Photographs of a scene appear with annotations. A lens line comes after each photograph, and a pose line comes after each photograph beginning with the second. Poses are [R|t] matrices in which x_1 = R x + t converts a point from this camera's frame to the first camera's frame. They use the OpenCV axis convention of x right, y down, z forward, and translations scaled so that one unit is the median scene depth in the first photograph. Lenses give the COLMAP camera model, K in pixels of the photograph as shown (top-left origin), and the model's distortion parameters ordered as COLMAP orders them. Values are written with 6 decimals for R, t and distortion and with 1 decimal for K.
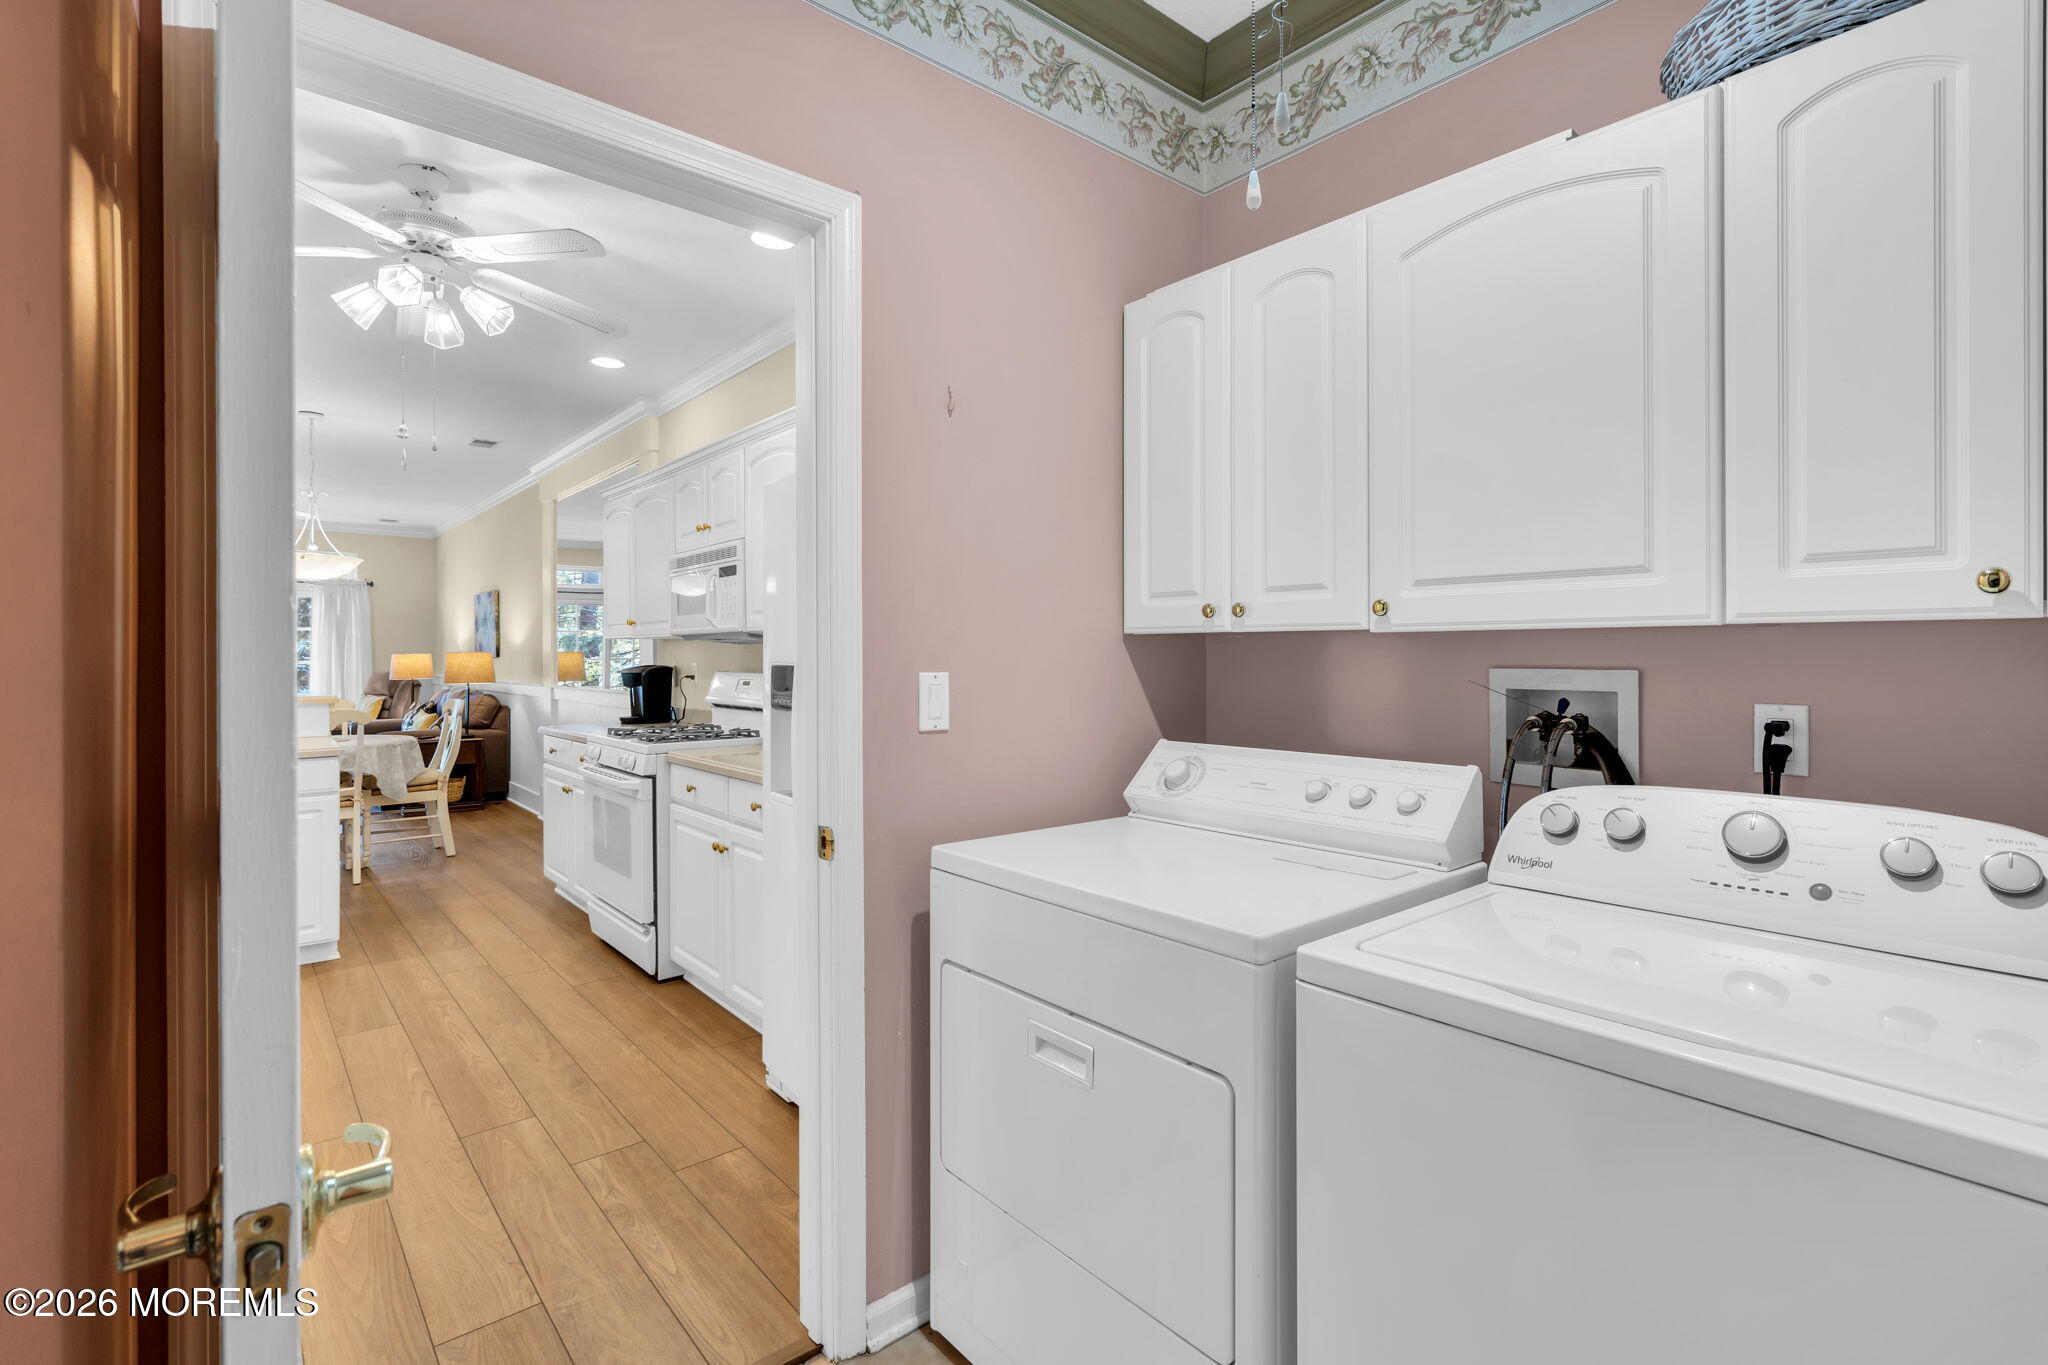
lens RADIAL K [[942.4, 0, 1028.2], [0, 942.4, 651.0], [0, 0, 1]] dist [-0.001283, 0.000081]
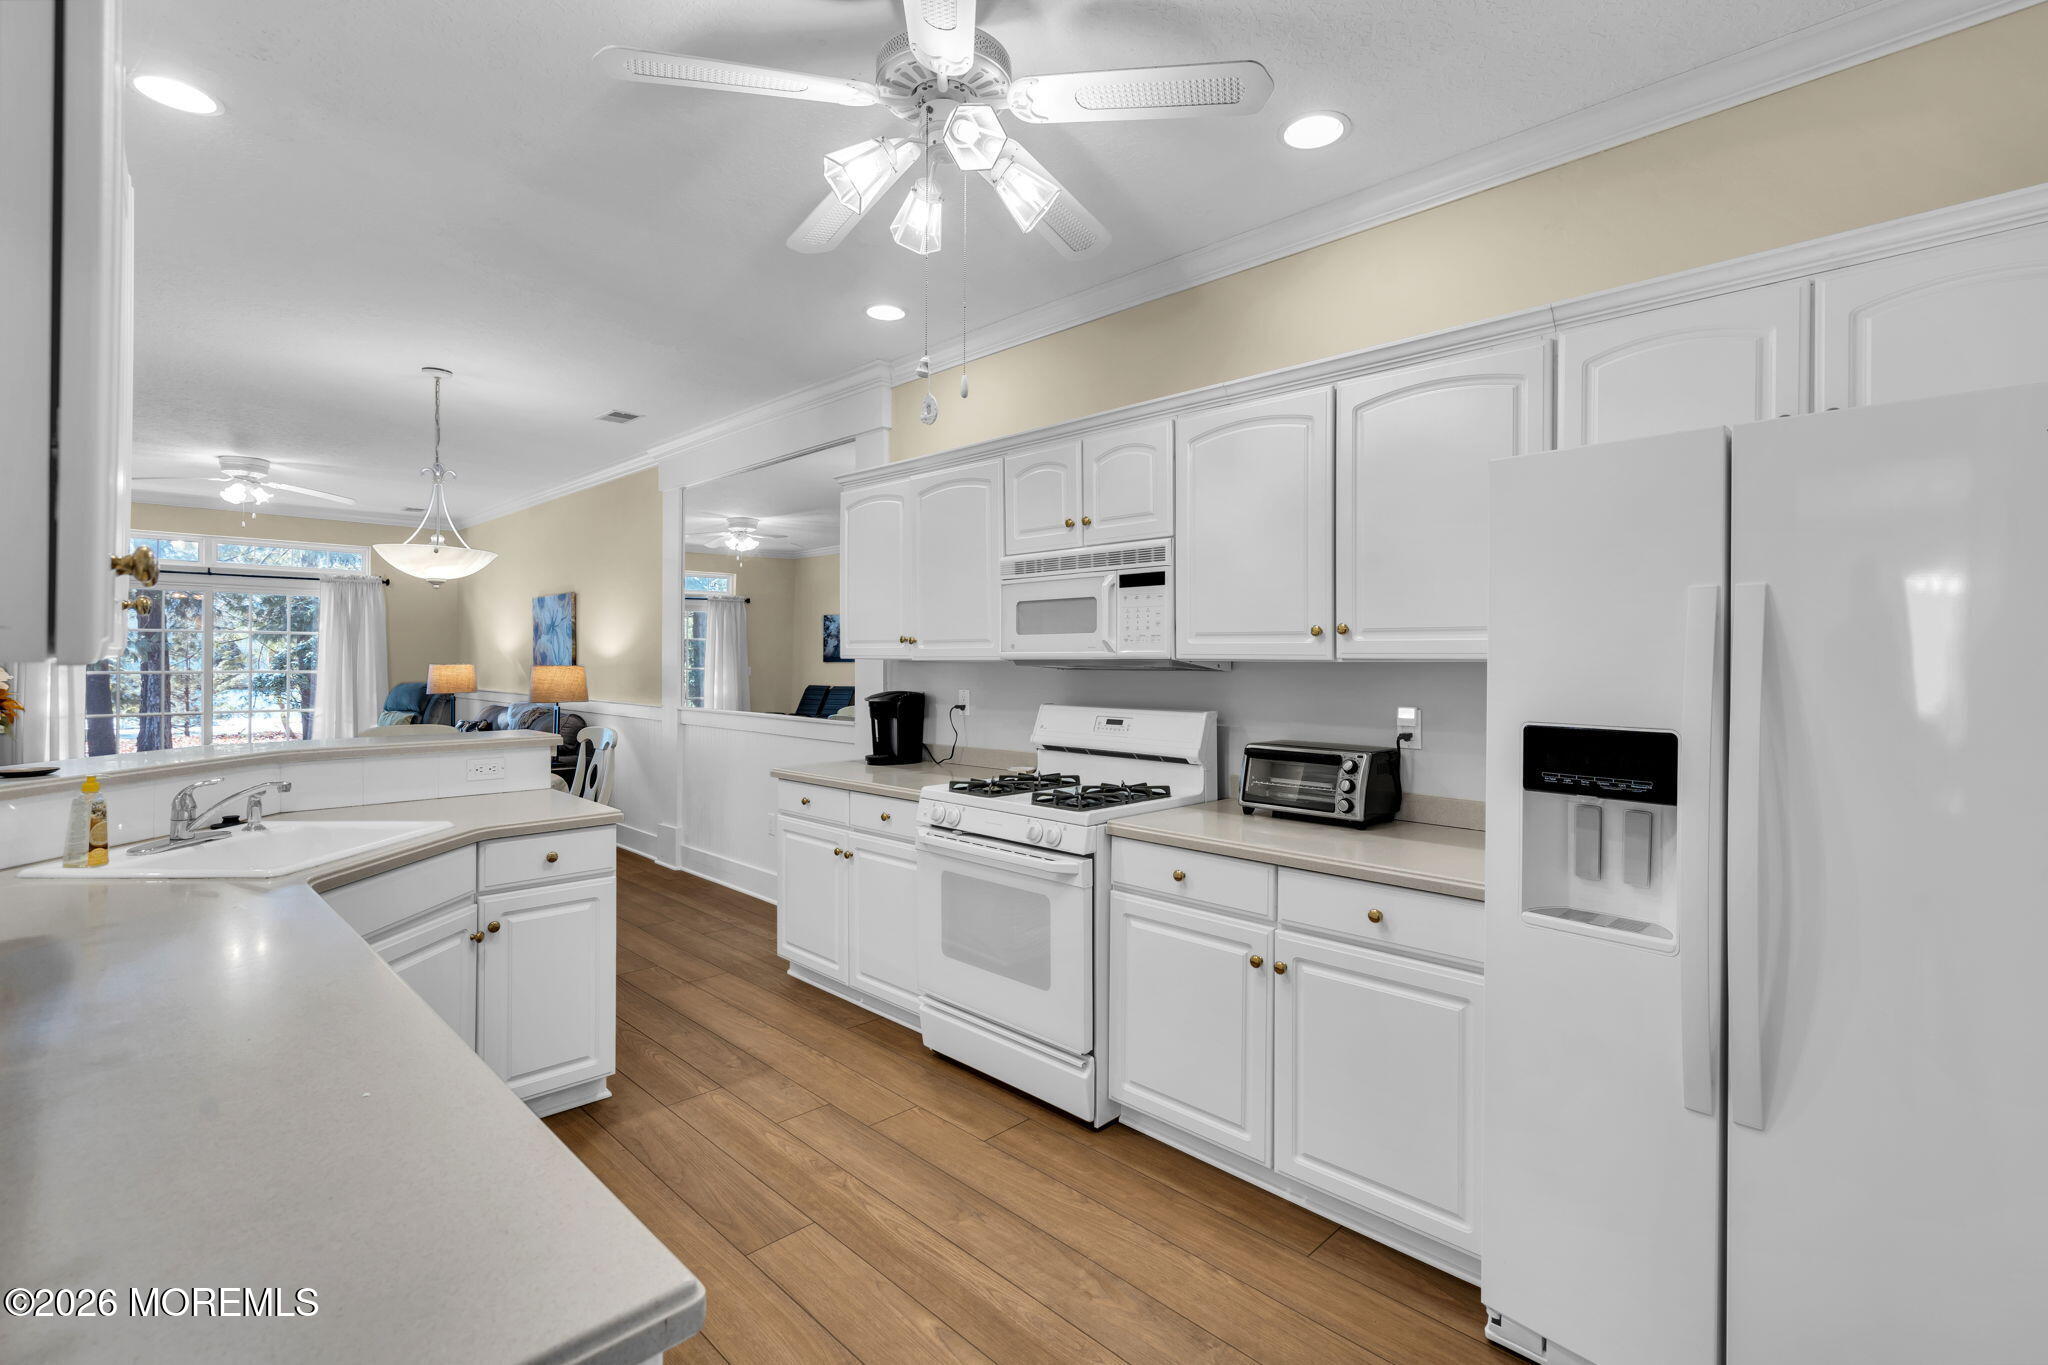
lens RADIAL K [[945.2, 0, 1031.7], [0, 945.2, 657.7], [0, 0, 1]] dist [-0.001927, 0.000120]
pose [[0.997183, 0.007781, 0.074605, -0.410360], [-0.007934, 0.999967, 0.001757, -0.019292], [-0.074588, -0.002344, 0.997212, 0.211954]]
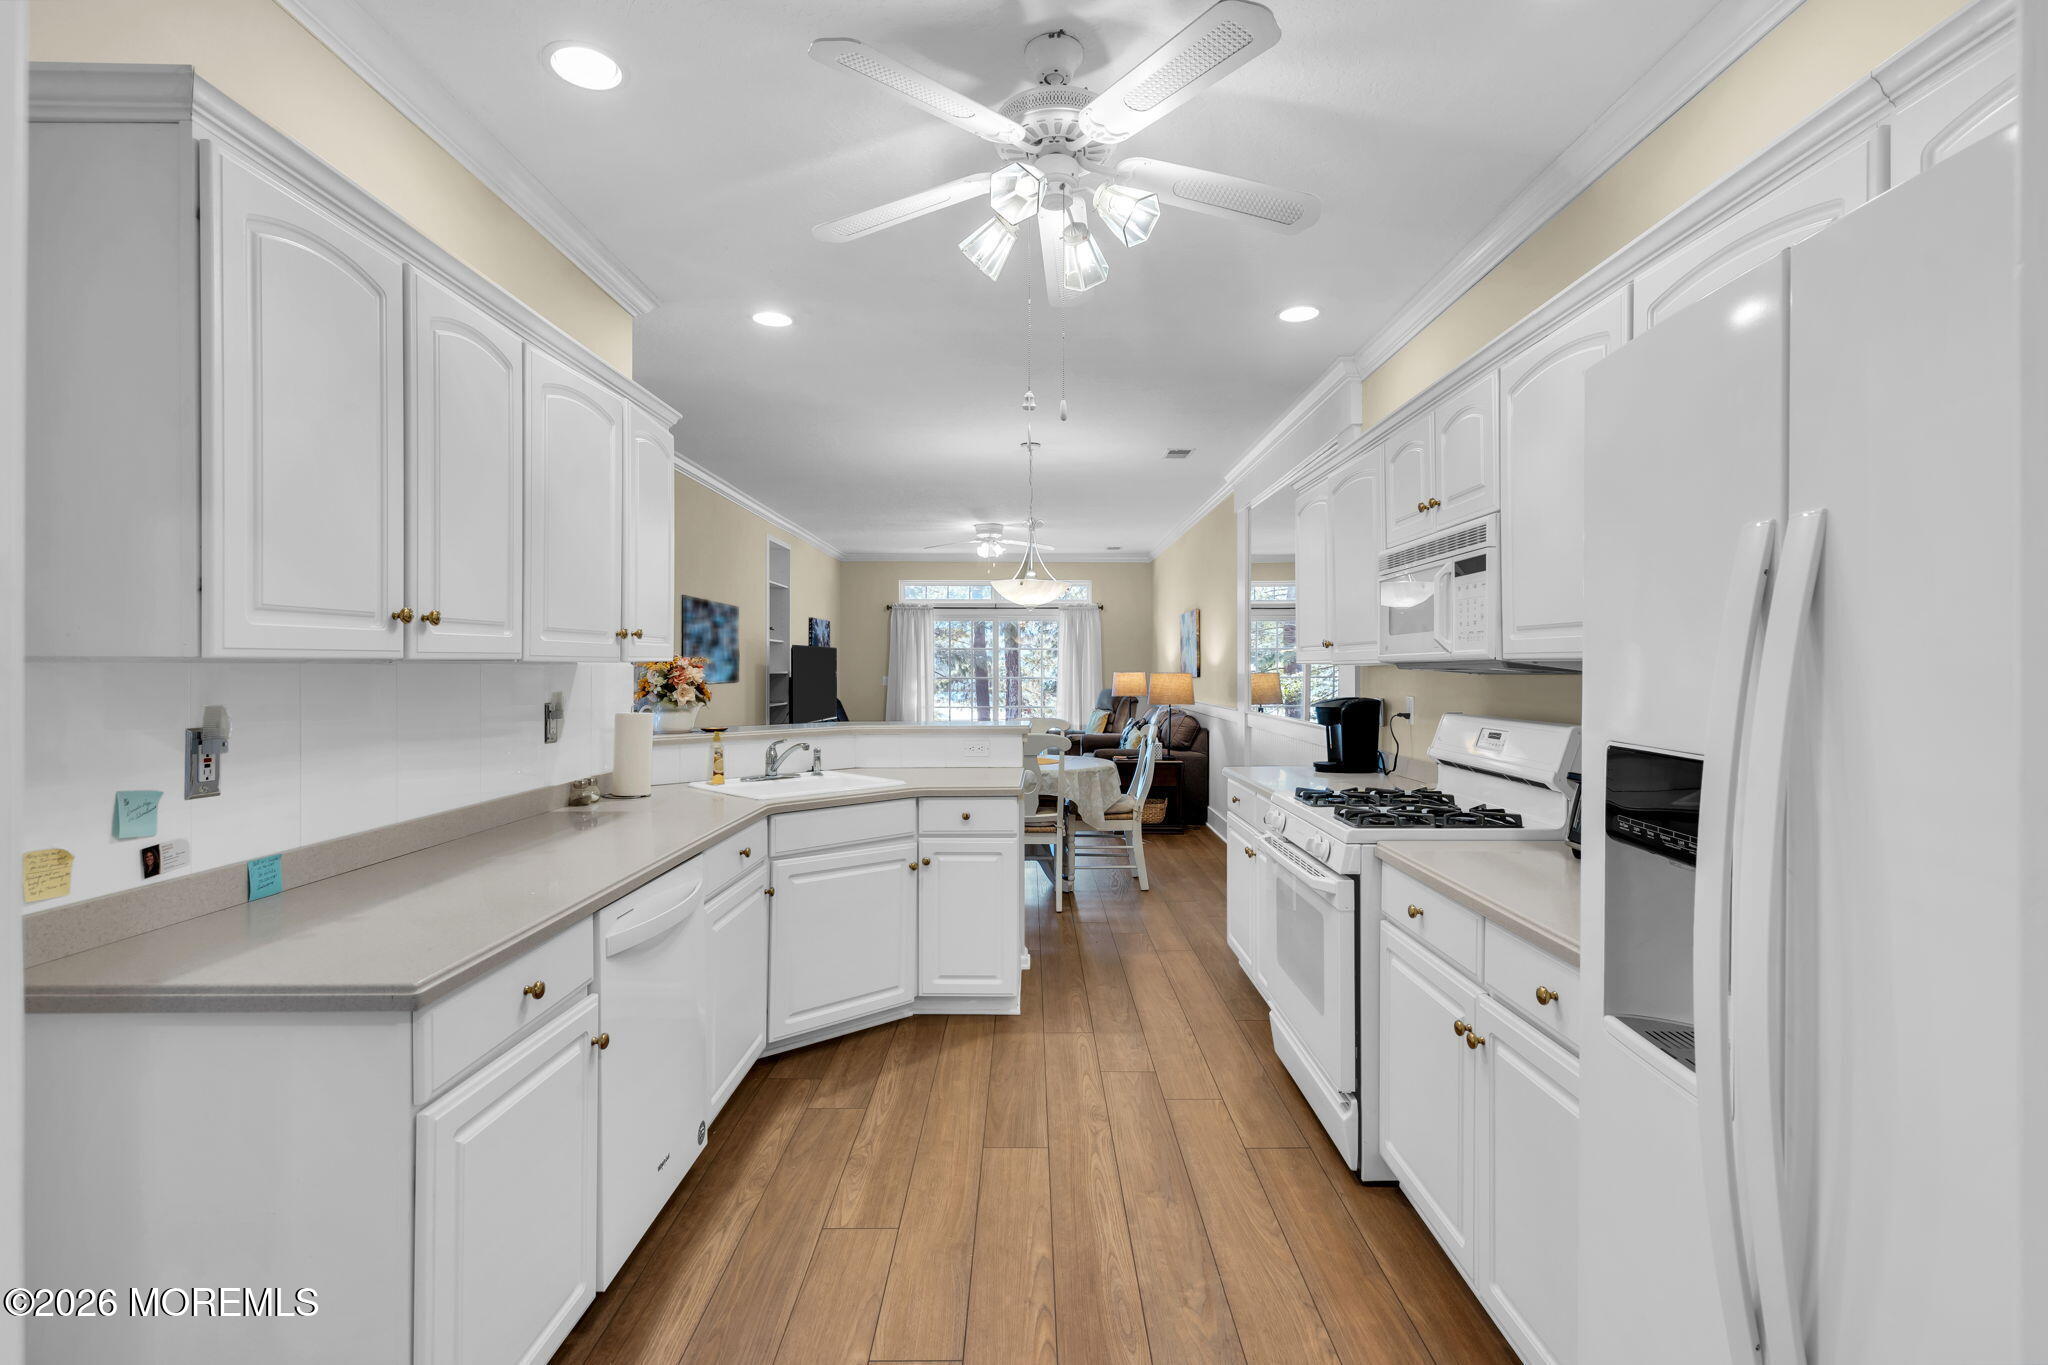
lens RADIAL K [[939.4, 0, 1026.5], [0, 939.4, 671.8], [0, 0, 1]] dist [-0.000394, 0.000538]
pose [[0.755809, 0.006055, -0.654765, -0.112142], [0.000121, 0.999956, 0.009388, -0.016032], [0.654793, -0.007175, 0.755775, 0.277796]]
